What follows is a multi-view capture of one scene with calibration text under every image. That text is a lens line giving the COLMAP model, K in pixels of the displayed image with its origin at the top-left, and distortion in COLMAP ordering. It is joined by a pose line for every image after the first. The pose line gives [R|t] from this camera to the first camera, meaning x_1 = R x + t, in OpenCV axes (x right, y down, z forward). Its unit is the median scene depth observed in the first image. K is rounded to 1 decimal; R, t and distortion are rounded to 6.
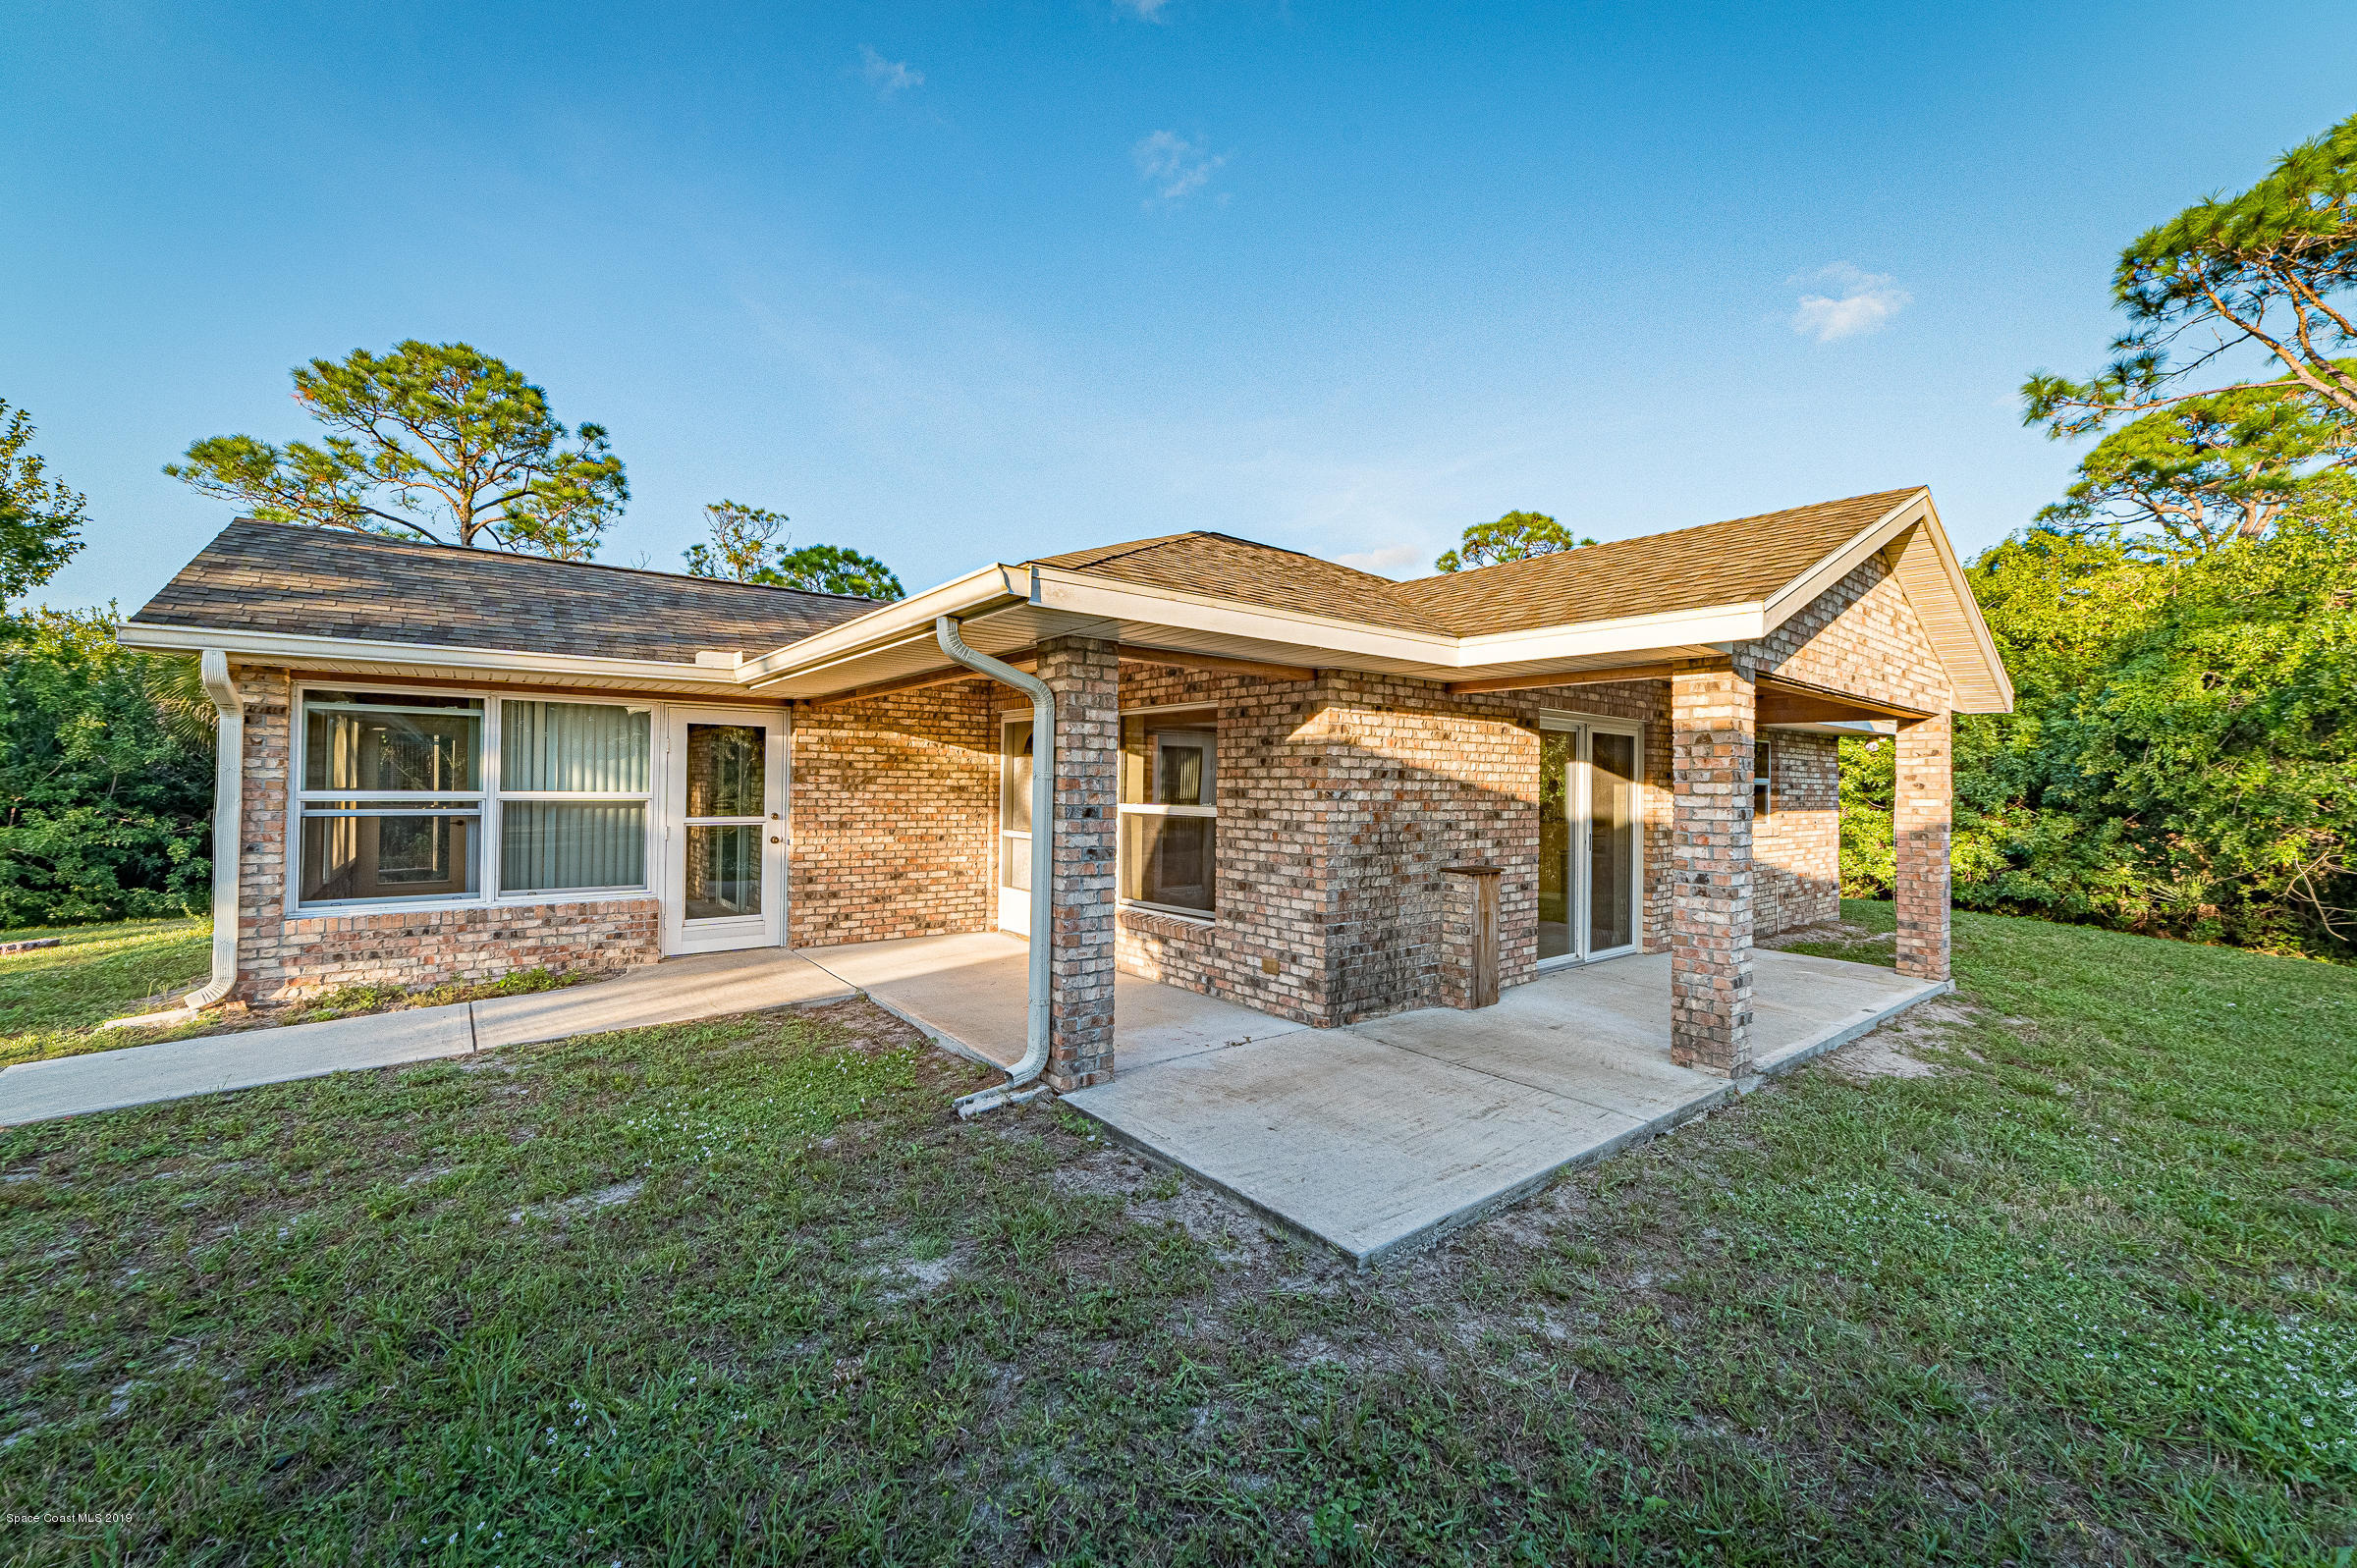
lens RADIAL K [[921.4, 0, 1161.8], [0, 921.4, 772.7], [0, 0, 1]] dist [-0.018693, 0.008358]
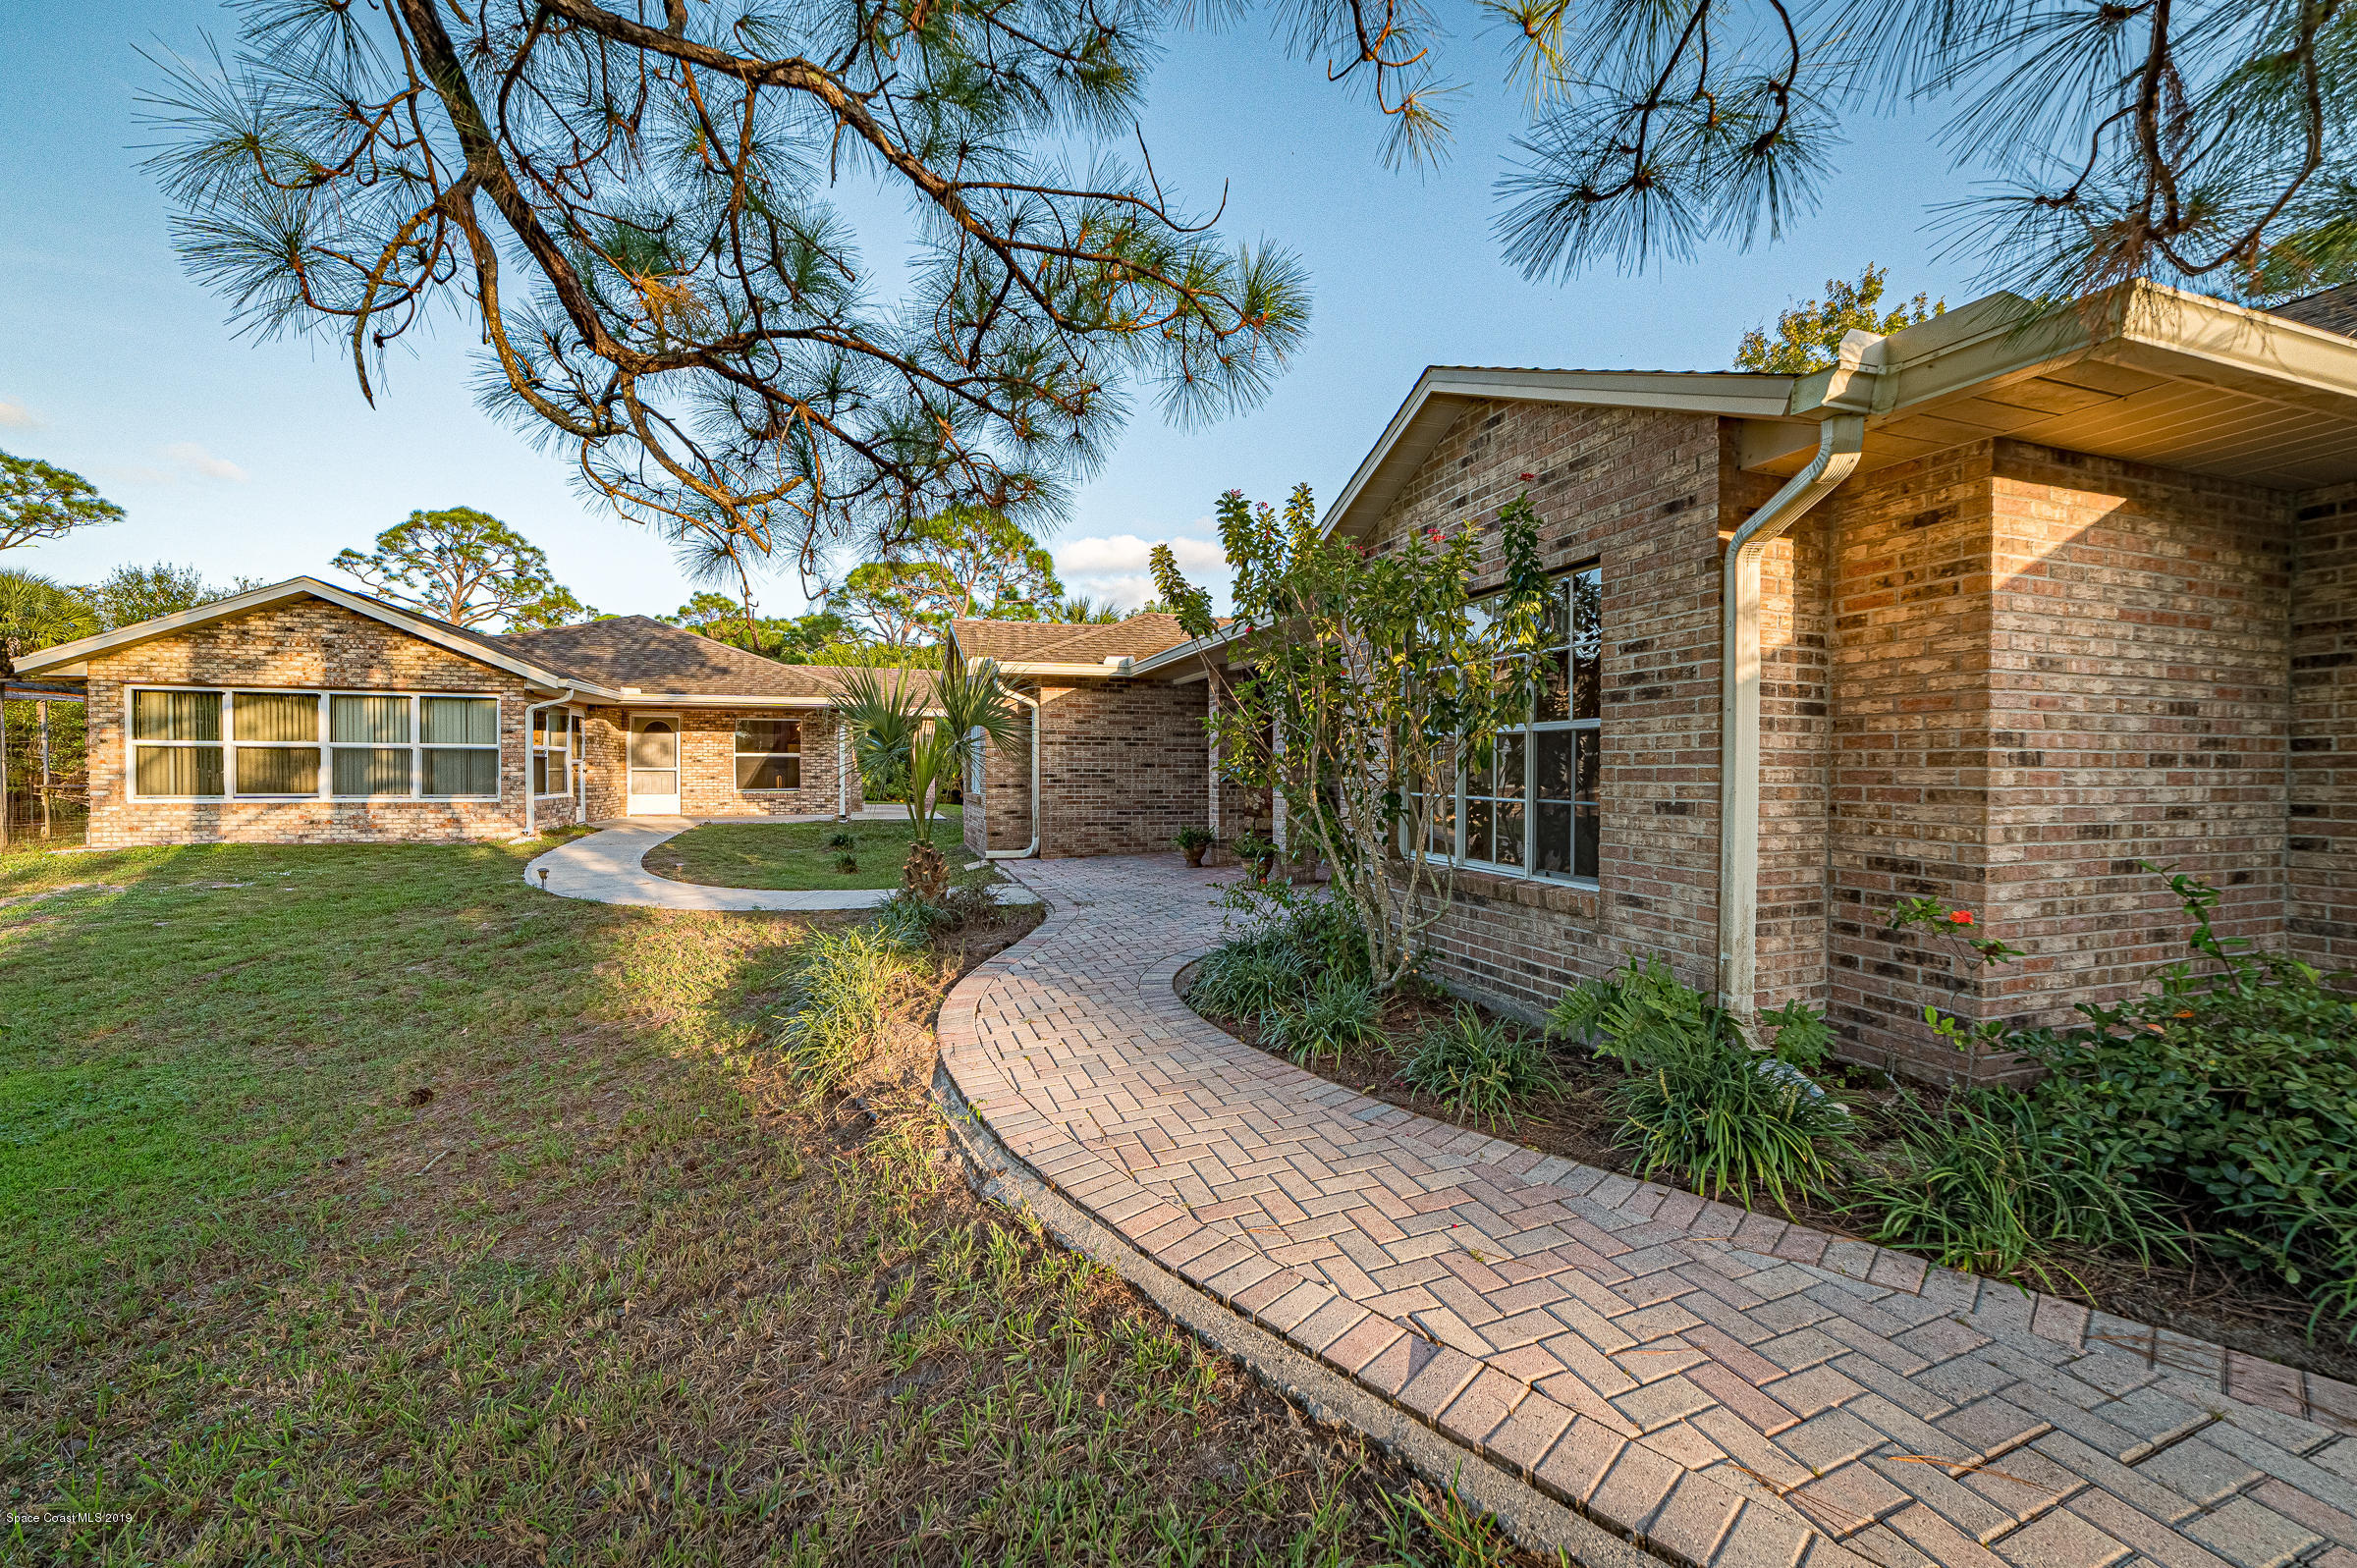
lens RADIAL K [[921.4, 0, 1161.8], [0, 921.4, 772.7], [0, 0, 1]] dist [-0.018693, 0.008358]
pose [[0.351032, -0.017304, 0.936204, -2.353894], [-0.009918, 0.999704, 0.022196, 0.020866], [-0.936311, -0.017077, 0.350756, -1.192851]]
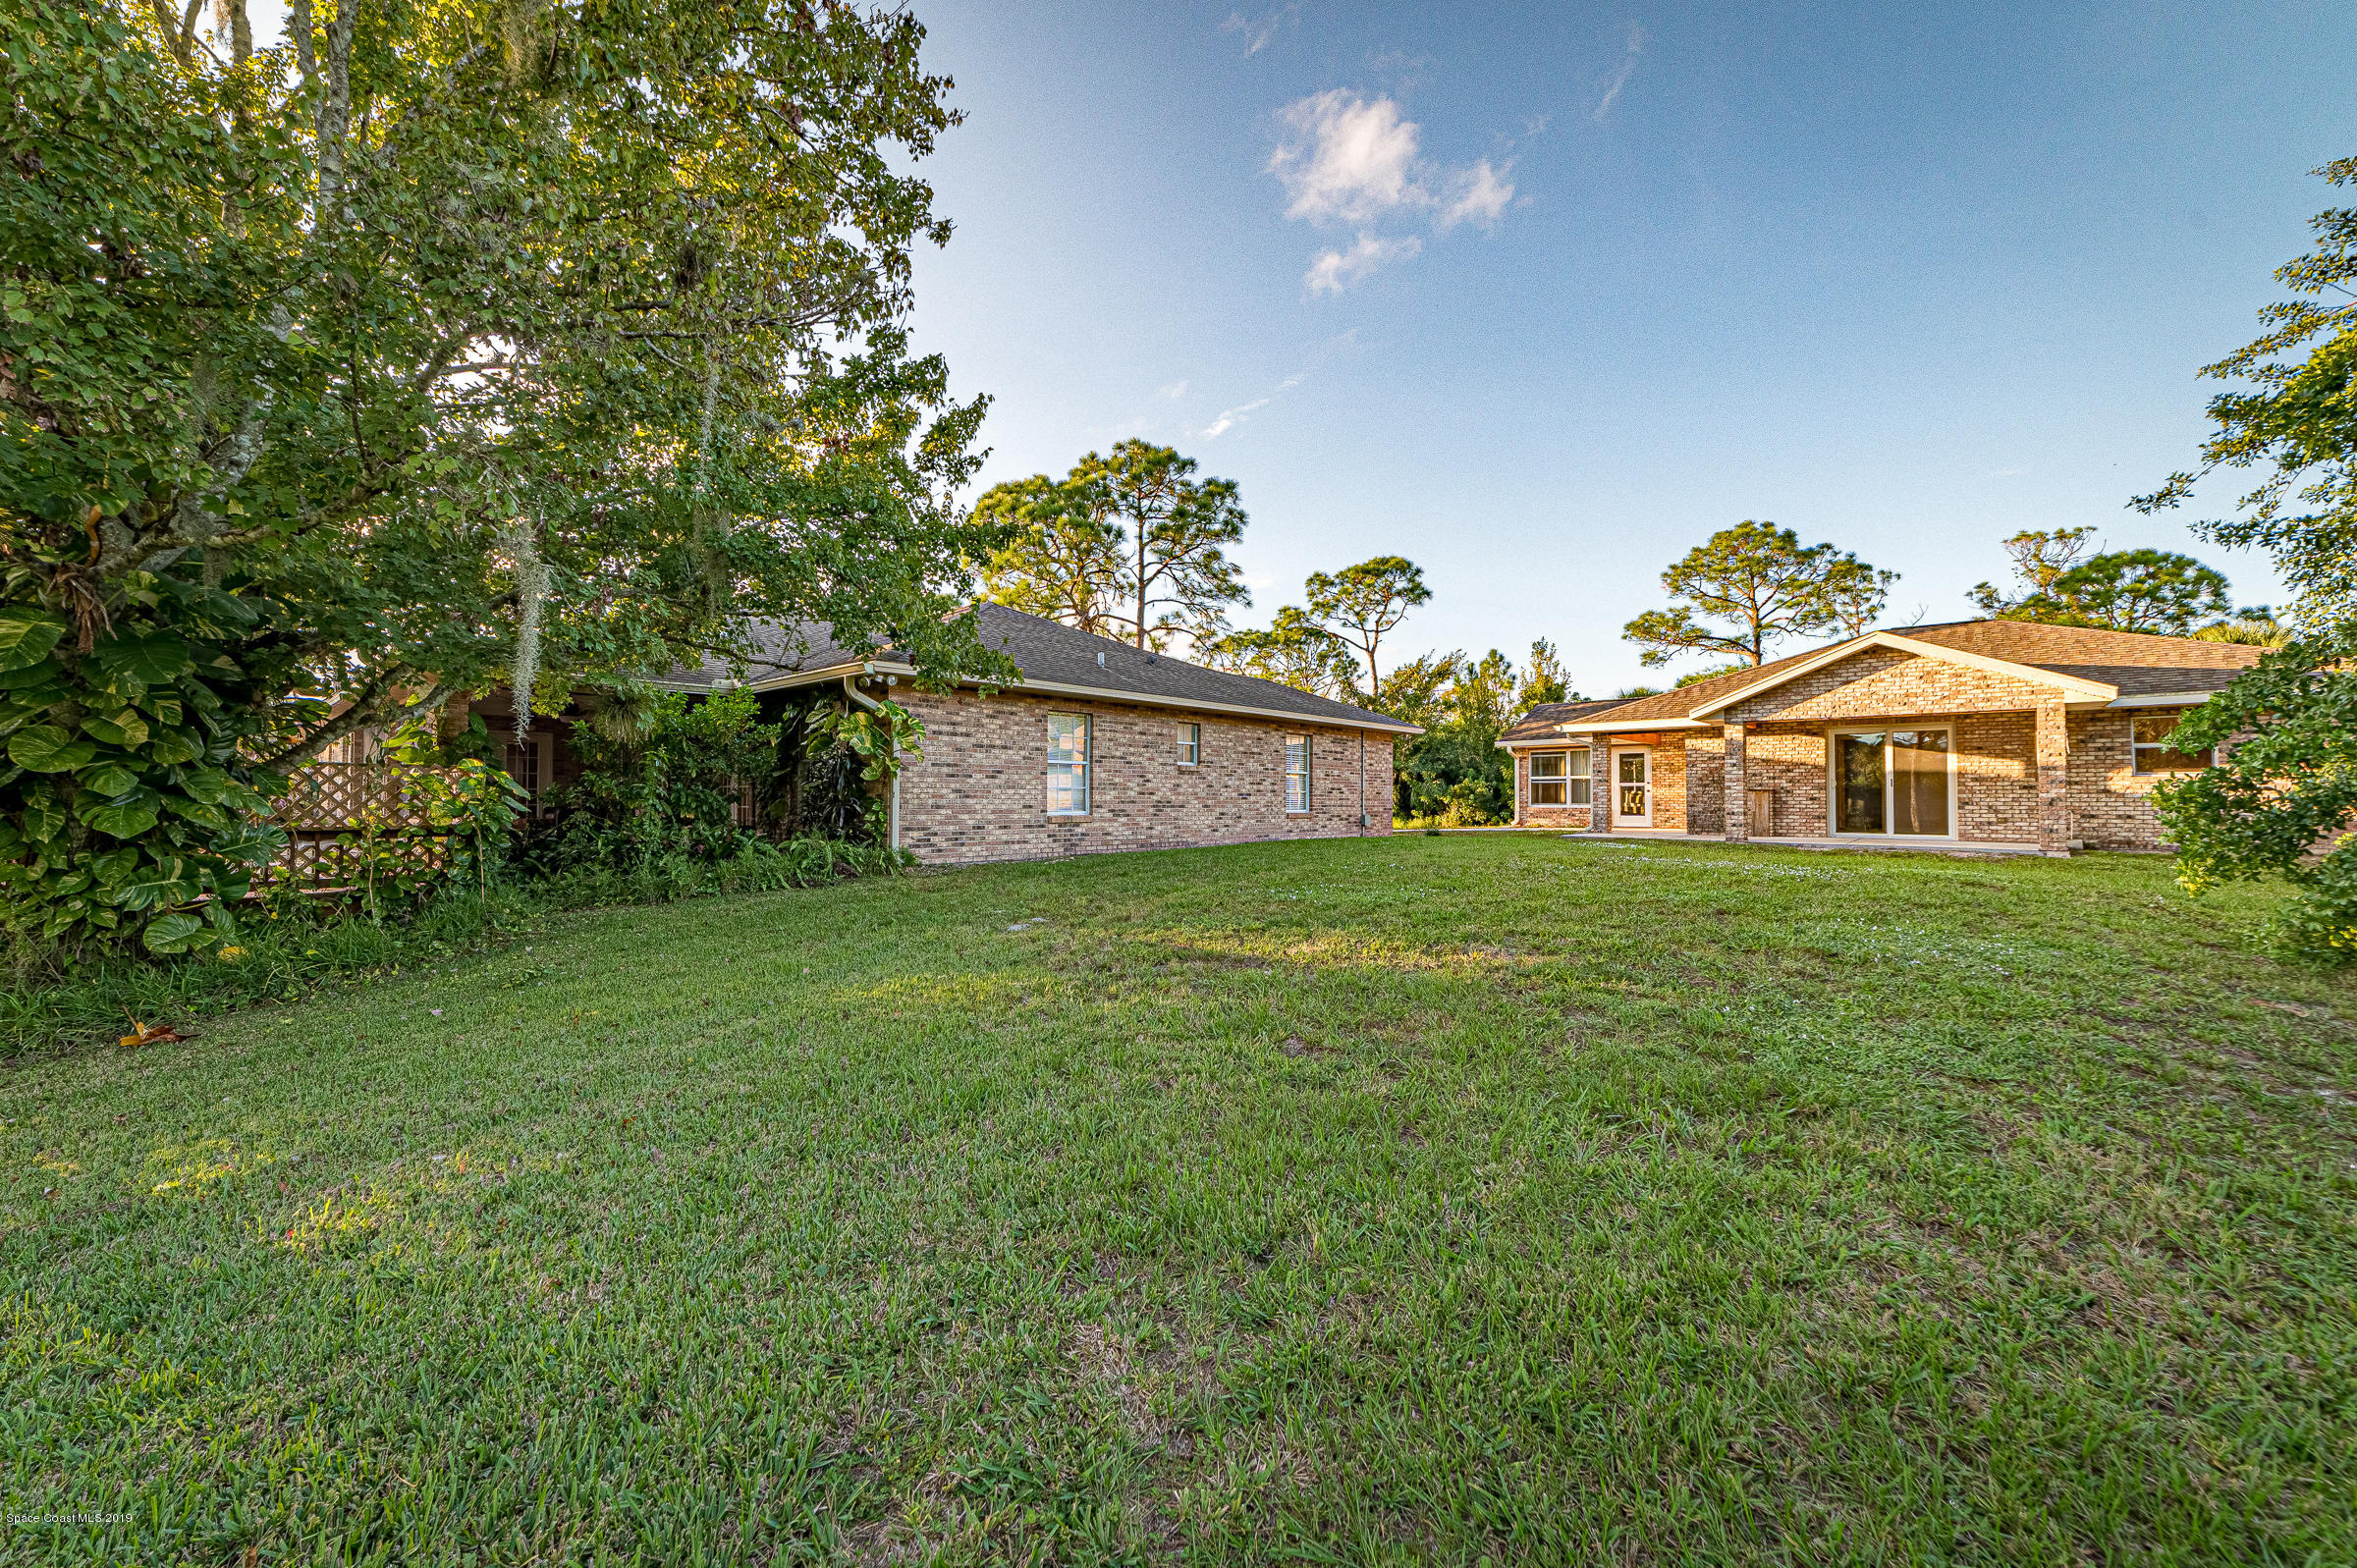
lens RADIAL K [[921.4, 0, 1161.8], [0, 921.4, 772.7], [0, 0, 1]] dist [-0.018693, 0.008358]
pose [[0.168514, -0.045126, -0.984666, 2.815949], [0.015299, 0.998951, -0.043163, 0.147078], [0.985581, -0.007791, 0.169028, -1.342236]]
